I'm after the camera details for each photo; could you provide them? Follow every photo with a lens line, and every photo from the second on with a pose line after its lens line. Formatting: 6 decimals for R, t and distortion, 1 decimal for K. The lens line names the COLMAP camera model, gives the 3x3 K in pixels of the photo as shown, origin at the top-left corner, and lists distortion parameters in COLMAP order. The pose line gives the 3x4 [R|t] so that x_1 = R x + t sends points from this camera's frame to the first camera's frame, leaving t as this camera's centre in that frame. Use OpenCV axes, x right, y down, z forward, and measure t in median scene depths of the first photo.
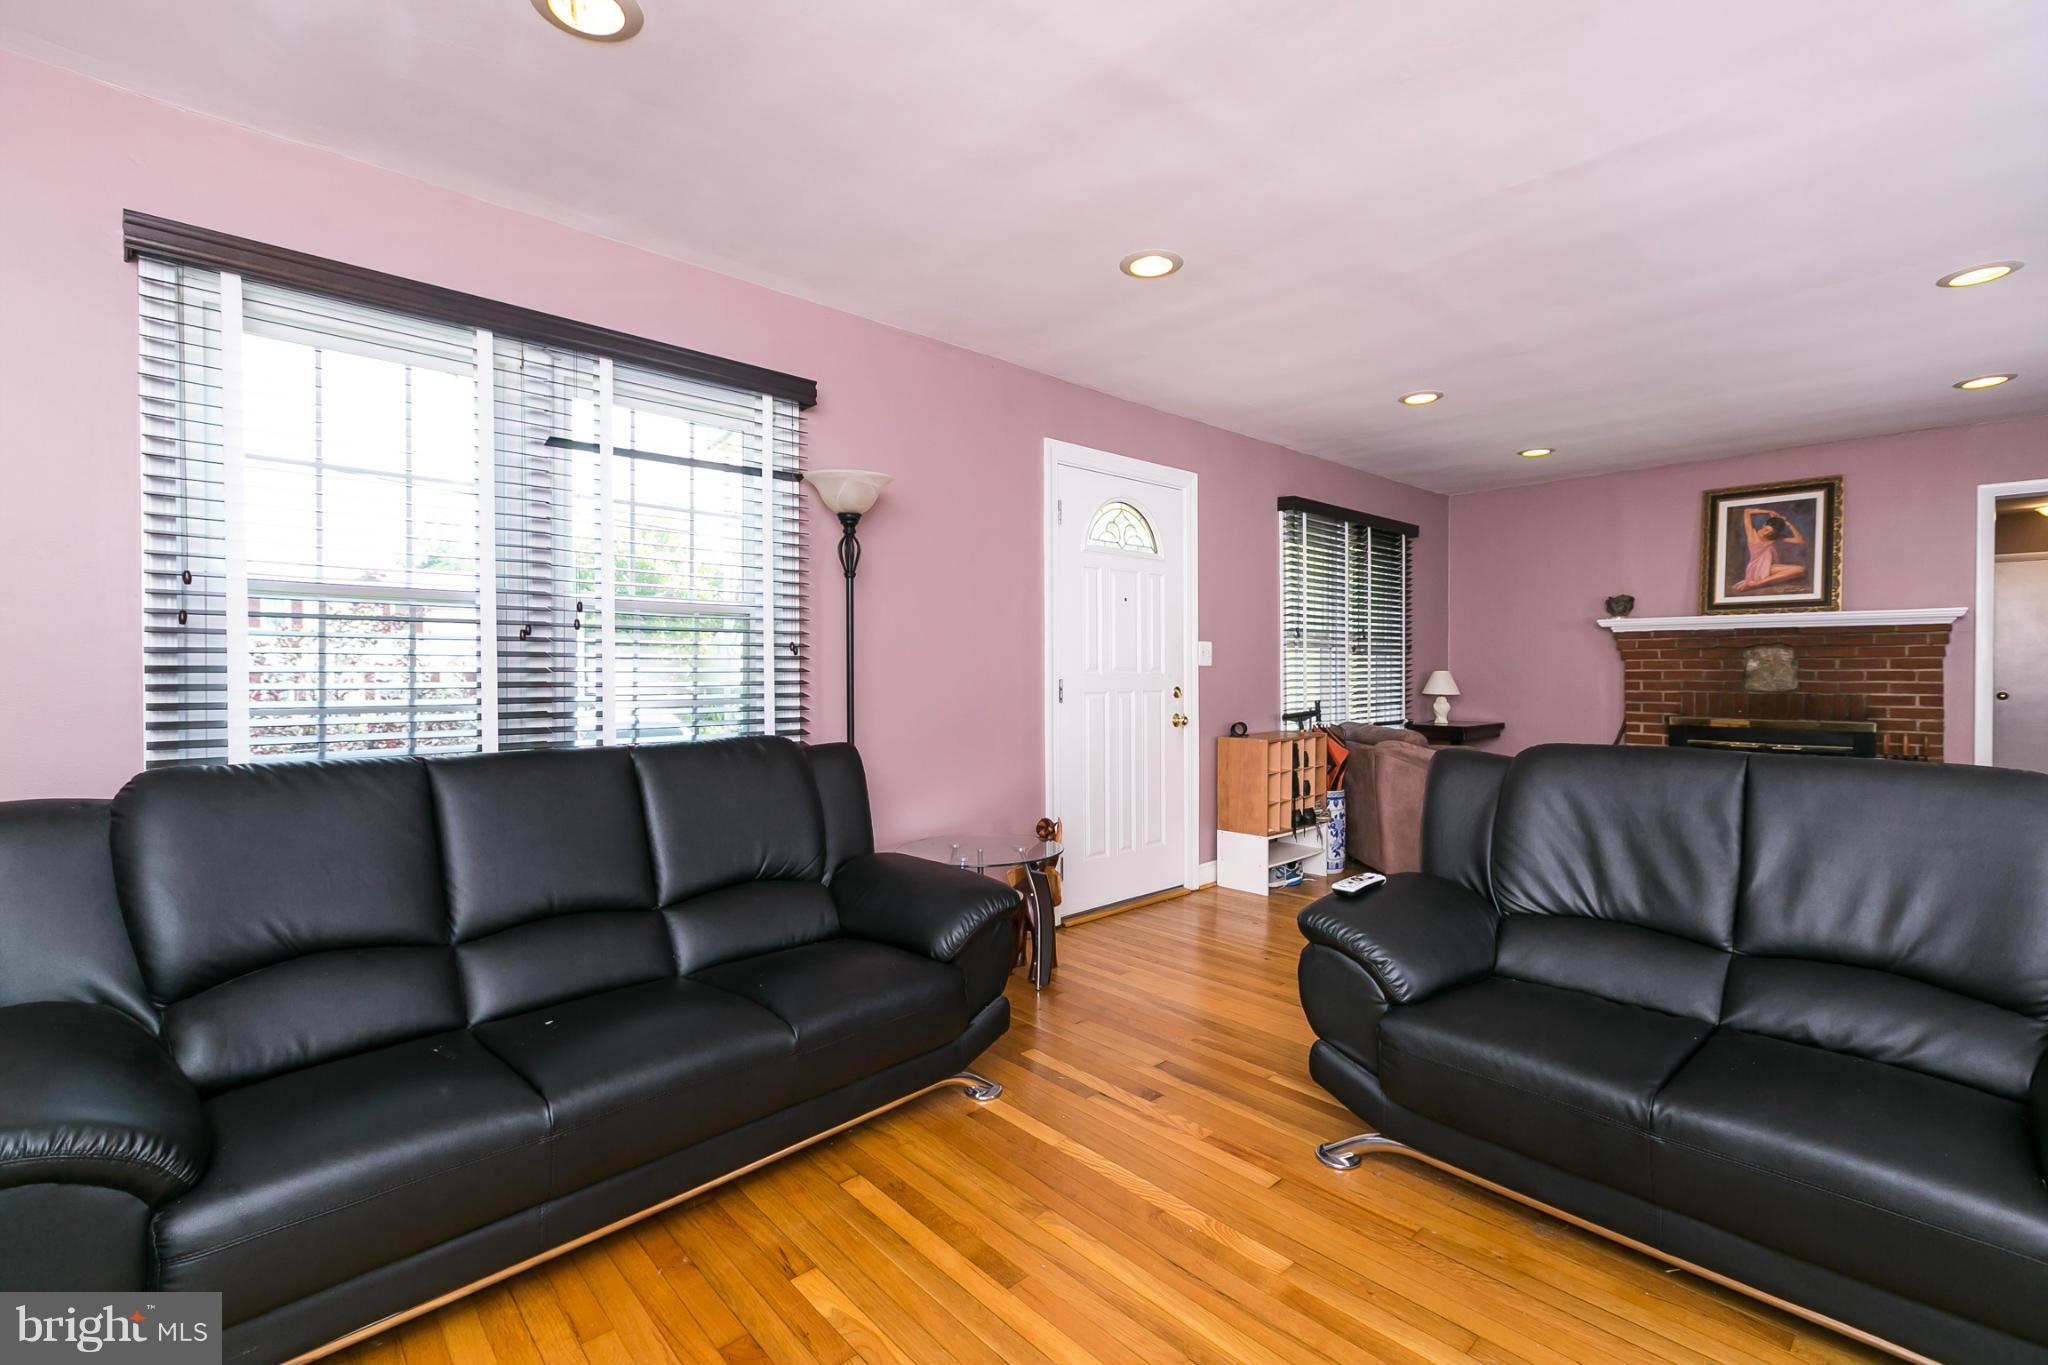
lens RADIAL K [[910.5, 0, 1003.8], [0, 910.5, 672.6], [0, 0, 1]] dist [0.001608, -0.001679]
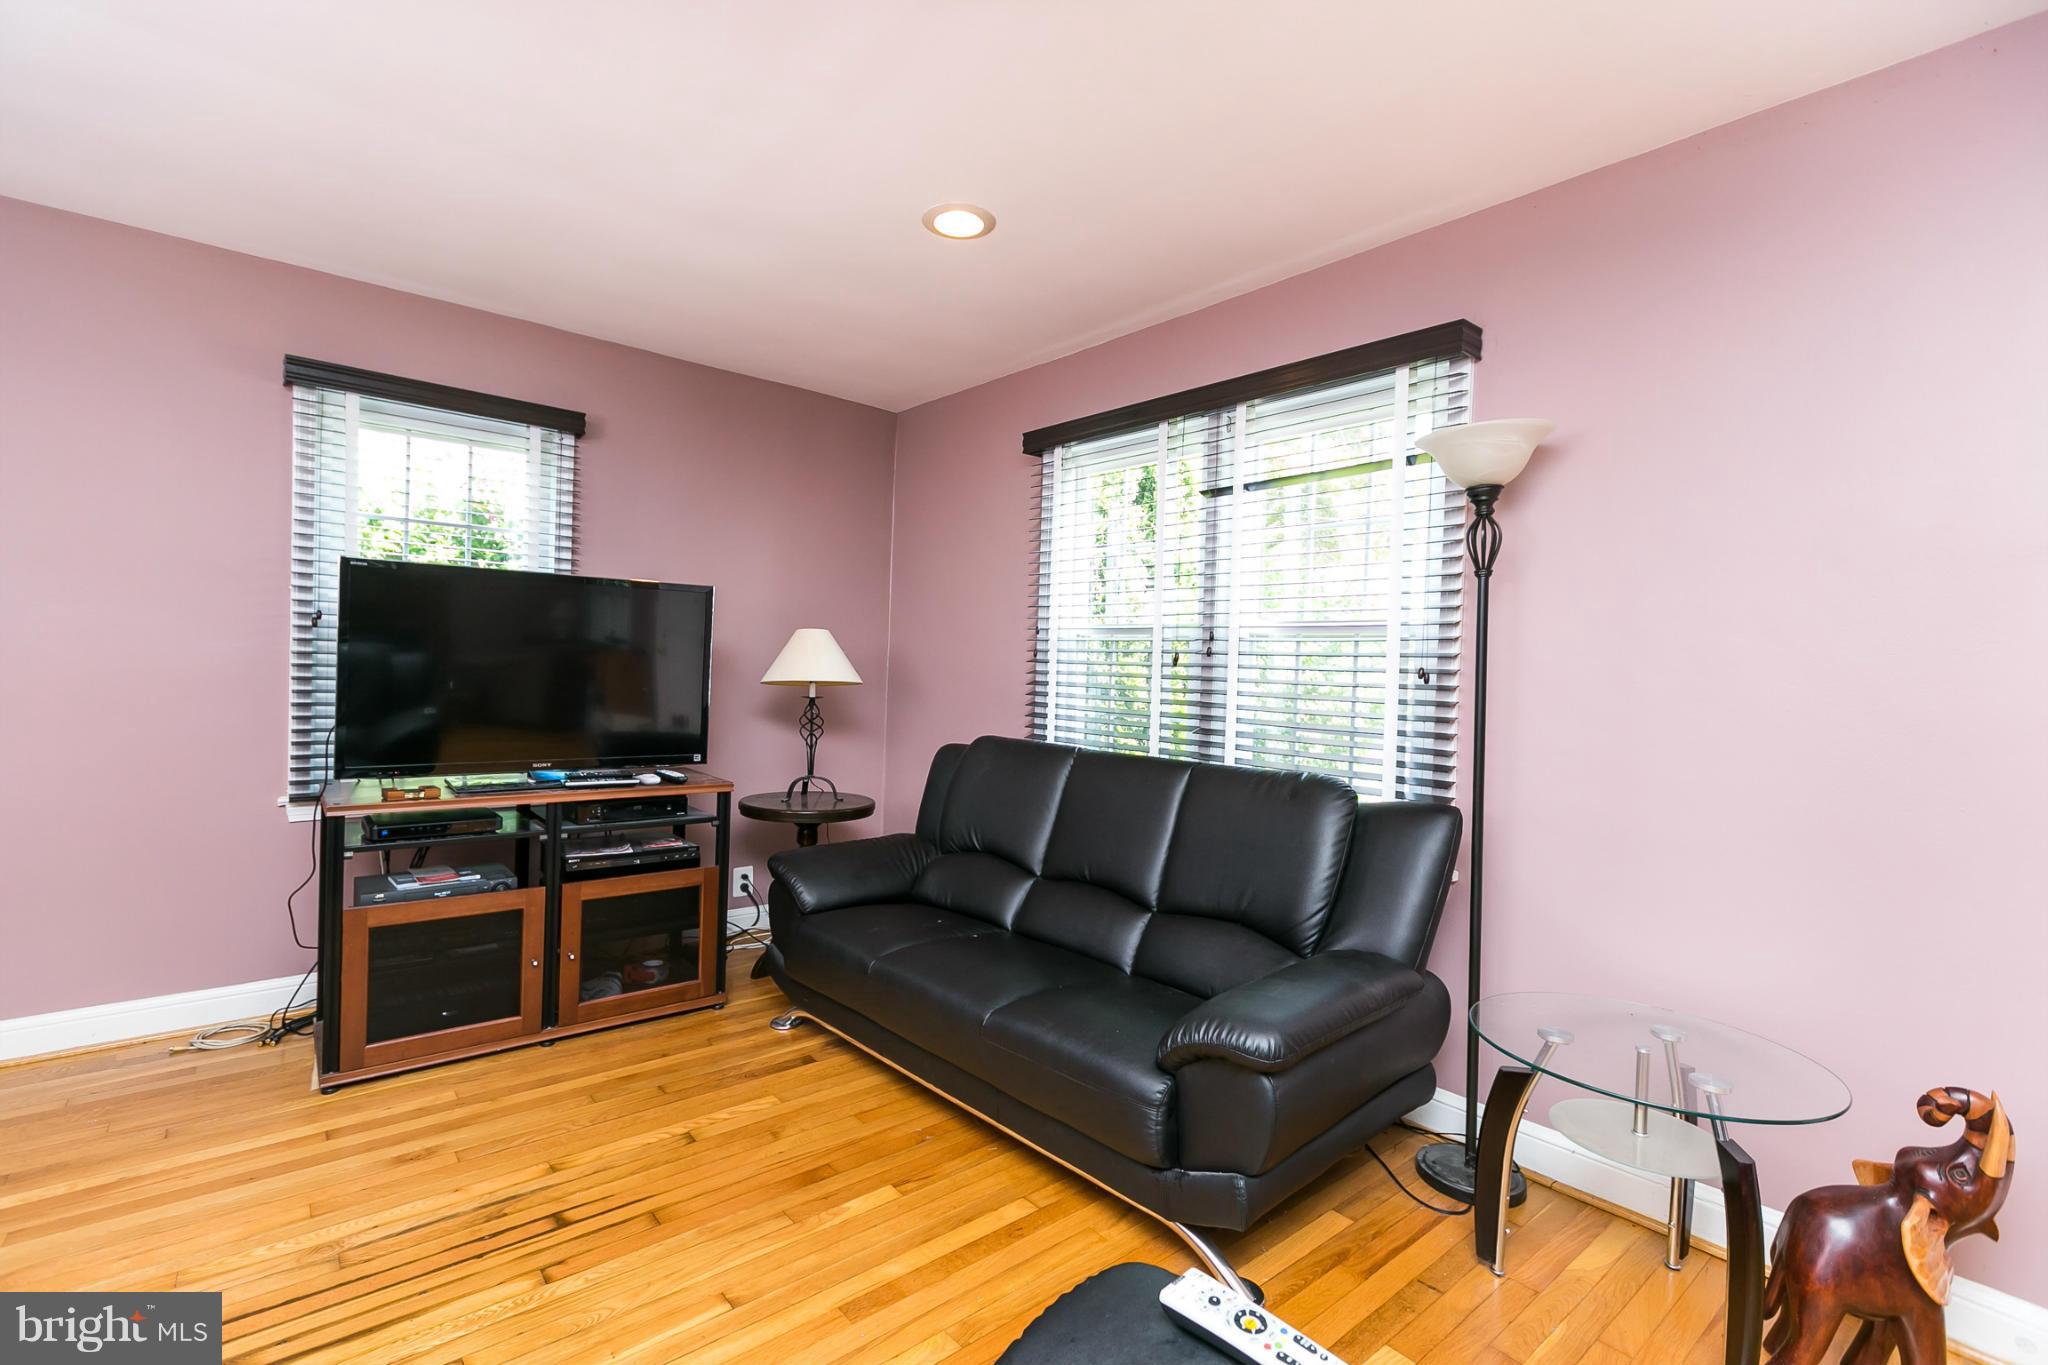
lens RADIAL K [[910.5, 0, 1014.8], [0, 910.5, 674.8], [0, 0, 1]] dist [0.001608, -0.001679]
pose [[-0.039395, 0.003597, -0.999217, 0.580899], [-0.040536, 0.999165, 0.005195, -0.017758], [0.998401, 0.040709, -0.039217, 0.703273]]
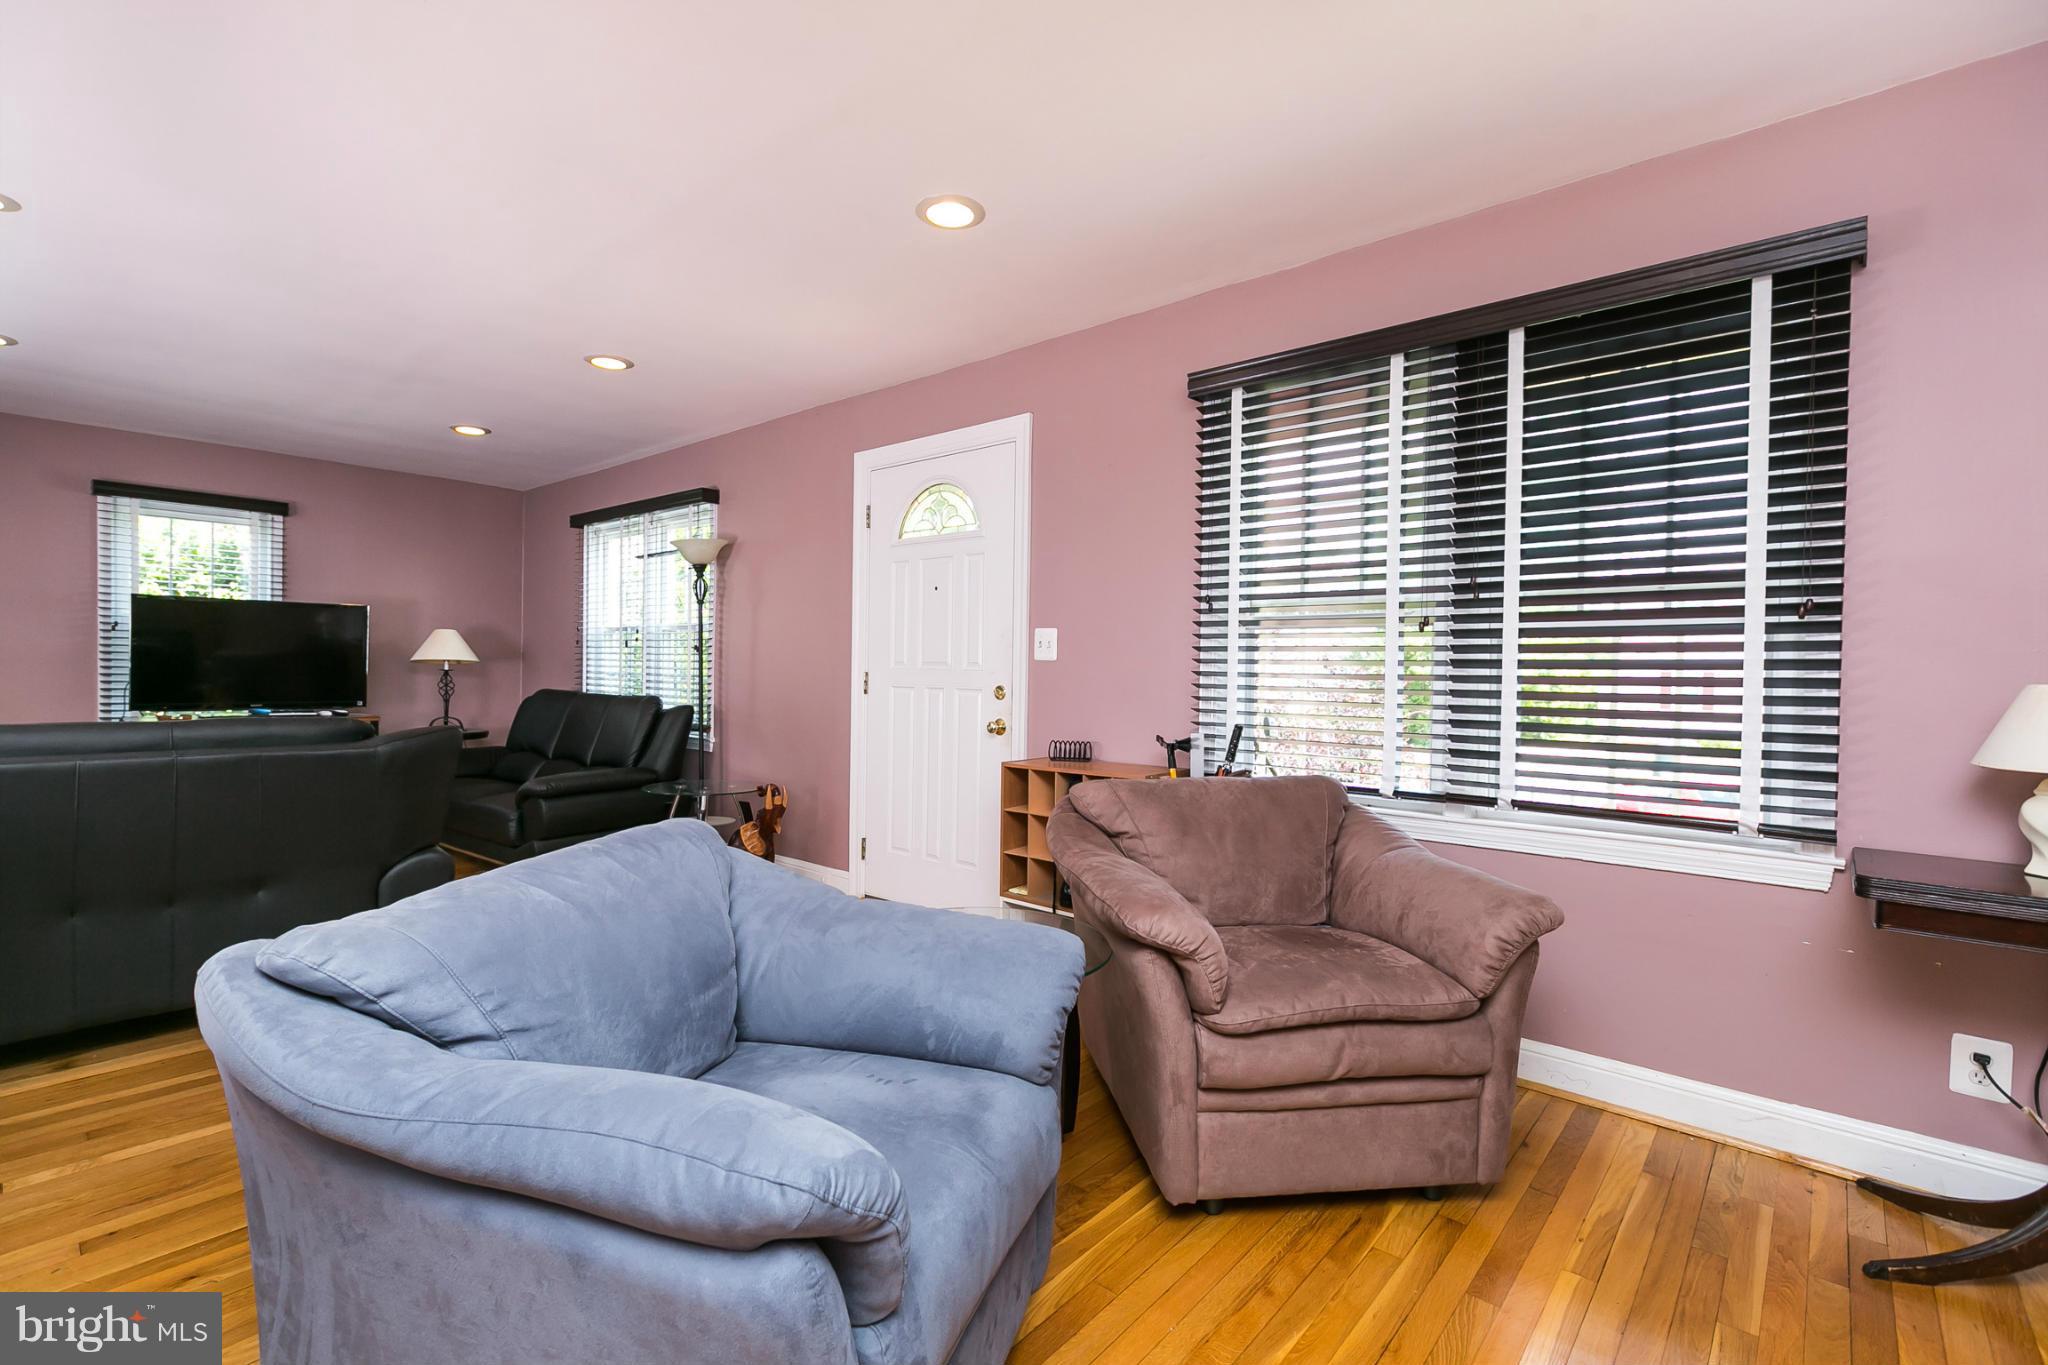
lens RADIAL K [[910.5, 0, 1012.9], [0, 910.5, 673.4], [0, 0, 1]] dist [0.001608, -0.001679]
pose [[0.107187, 0.004071, -0.994231, 1.576351], [-0.024658, 0.999695, 0.001435, 0.004278], [0.993933, 0.024362, 0.107255, 1.457618]]
